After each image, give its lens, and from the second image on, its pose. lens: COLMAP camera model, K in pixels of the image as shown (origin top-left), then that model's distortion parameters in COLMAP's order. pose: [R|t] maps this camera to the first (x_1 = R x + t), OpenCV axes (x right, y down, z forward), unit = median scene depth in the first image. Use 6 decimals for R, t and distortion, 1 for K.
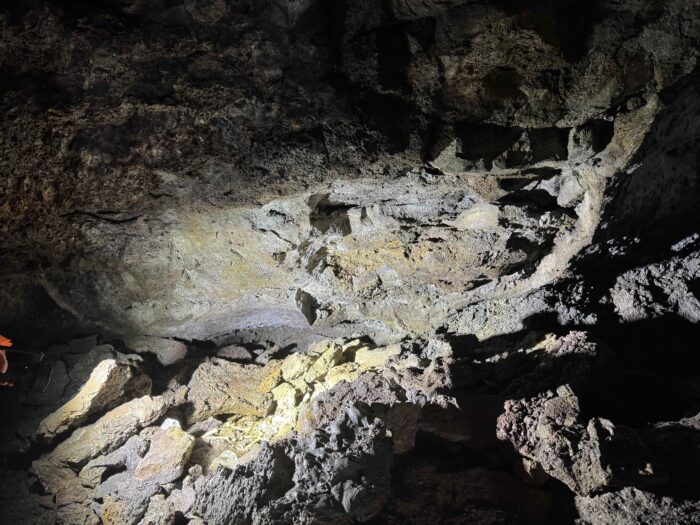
lens RADIAL K [[510.7, 0, 350.0], [0, 510.7, 262.5], [0, 0, 1]] dist [0.057825, -0.054473]
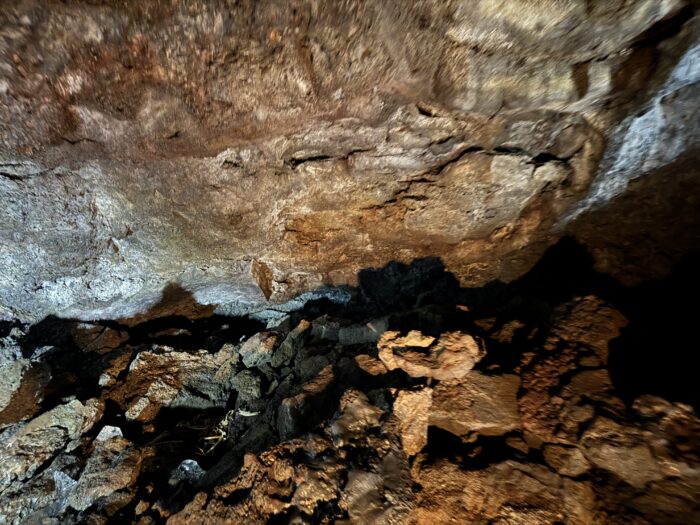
lens RADIAL K [[510.7, 0, 350.0], [0, 510.7, 262.5], [0, 0, 1]] dist [0.057825, -0.054473]
pose [[0.988107, -0.031021, 0.150604, -0.081648], [0.022500, 0.998065, 0.057960, 0.013491], [-0.152111, -0.053882, 0.986894, 0.151298]]
